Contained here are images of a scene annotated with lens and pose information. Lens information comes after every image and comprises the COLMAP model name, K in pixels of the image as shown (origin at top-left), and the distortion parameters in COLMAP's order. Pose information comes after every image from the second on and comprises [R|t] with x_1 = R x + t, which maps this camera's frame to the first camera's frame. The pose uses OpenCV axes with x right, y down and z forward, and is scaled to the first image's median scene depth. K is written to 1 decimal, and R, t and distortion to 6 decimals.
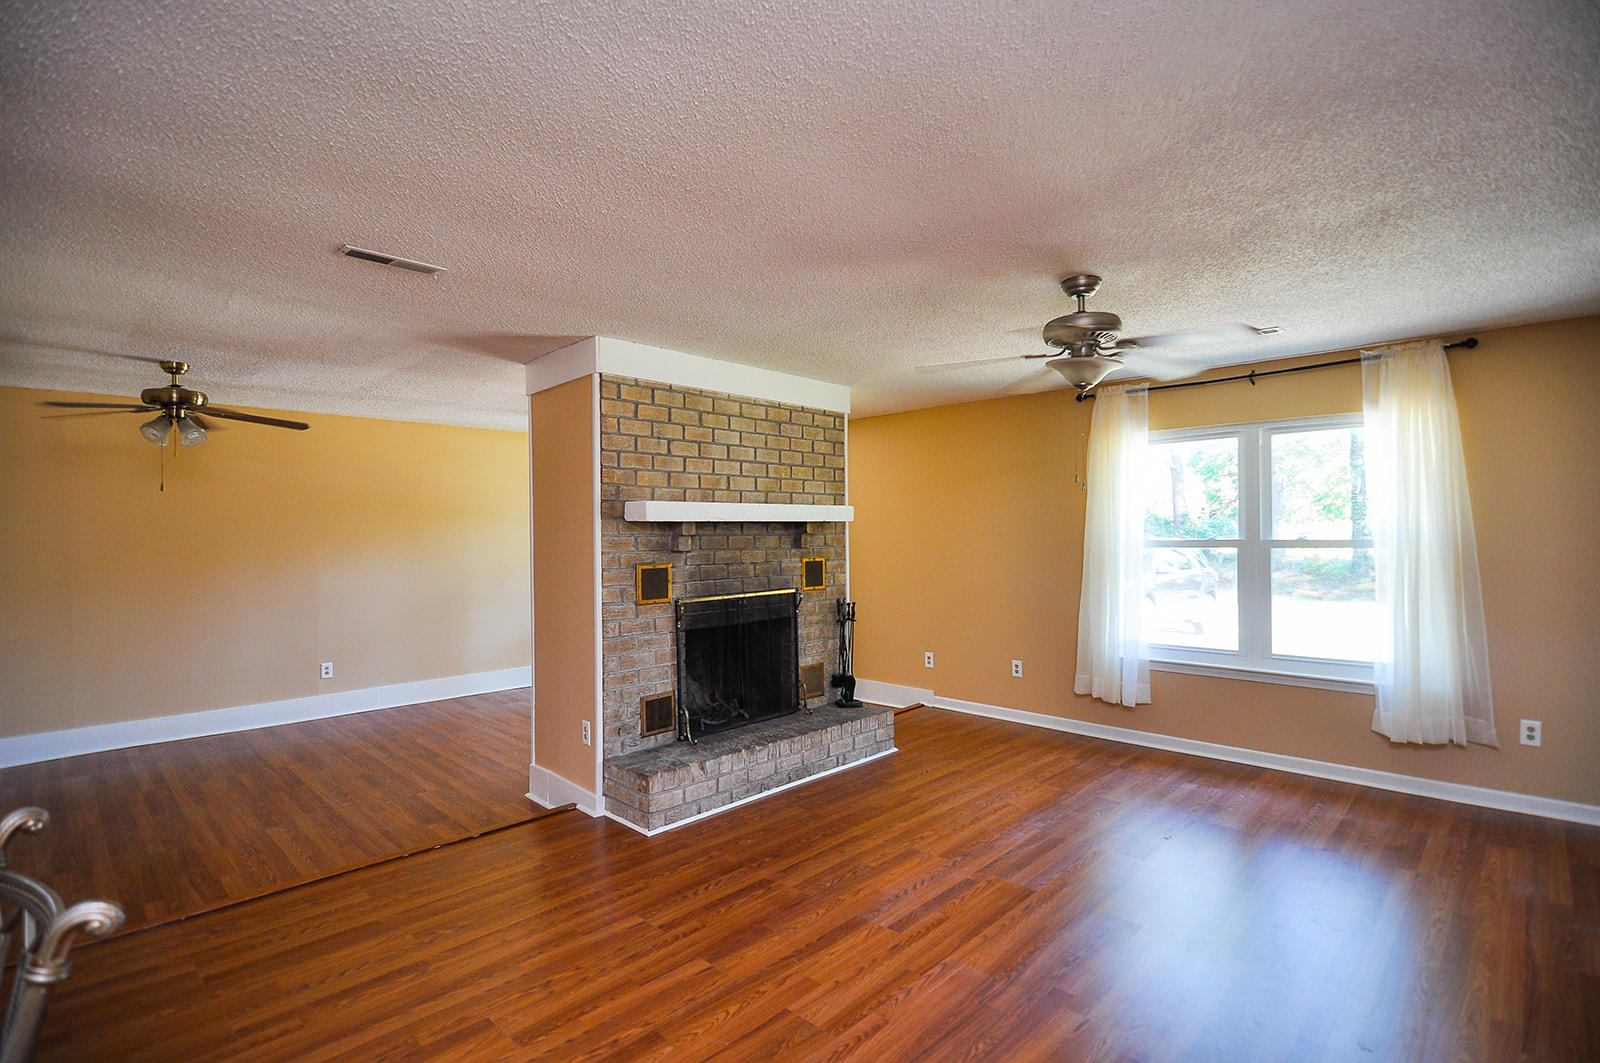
lens RADIAL K [[767.3, 0, 802.2], [0, 767.3, 534.5], [0, 0, 1]] dist [-0.007271, -0.007848]
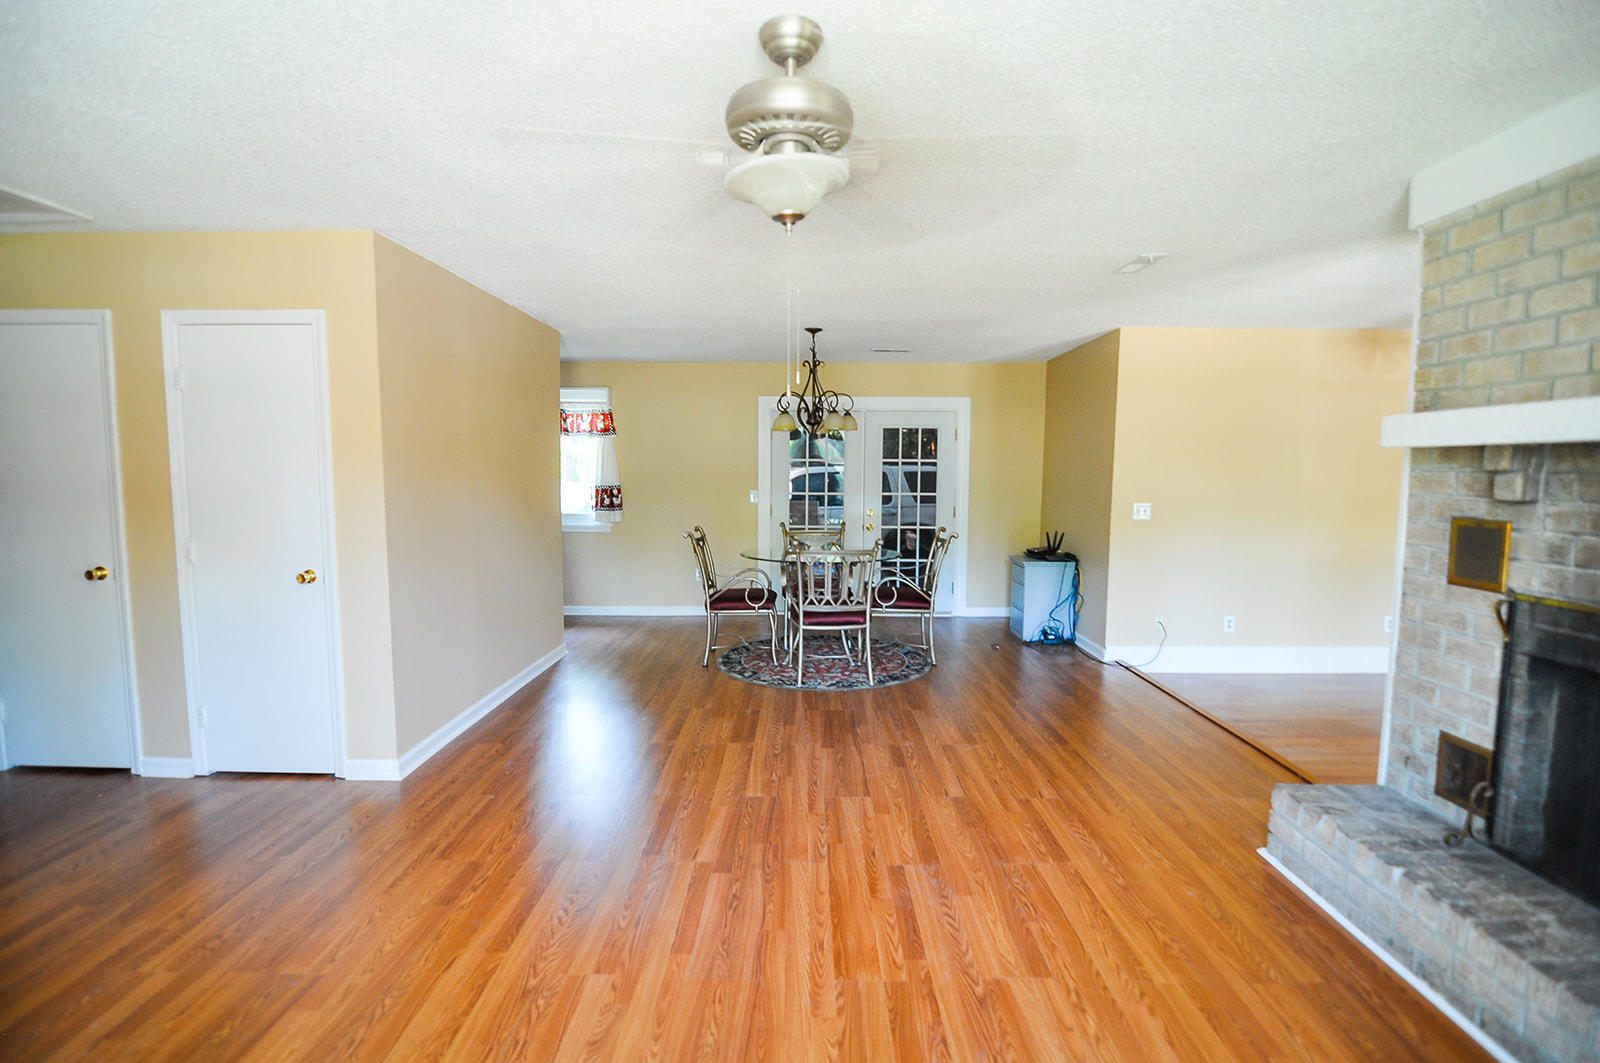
lens RADIAL K [[767.3, 0, 808.1], [0, 767.3, 533.2], [0, 0, 1]] dist [-0.007271, -0.007848]
pose [[-0.717757, 0.064055, -0.693341, 0.557647], [-0.000743, 0.995688, 0.092757, -0.004155], [0.696293, 0.067092, -0.714615, 1.035638]]
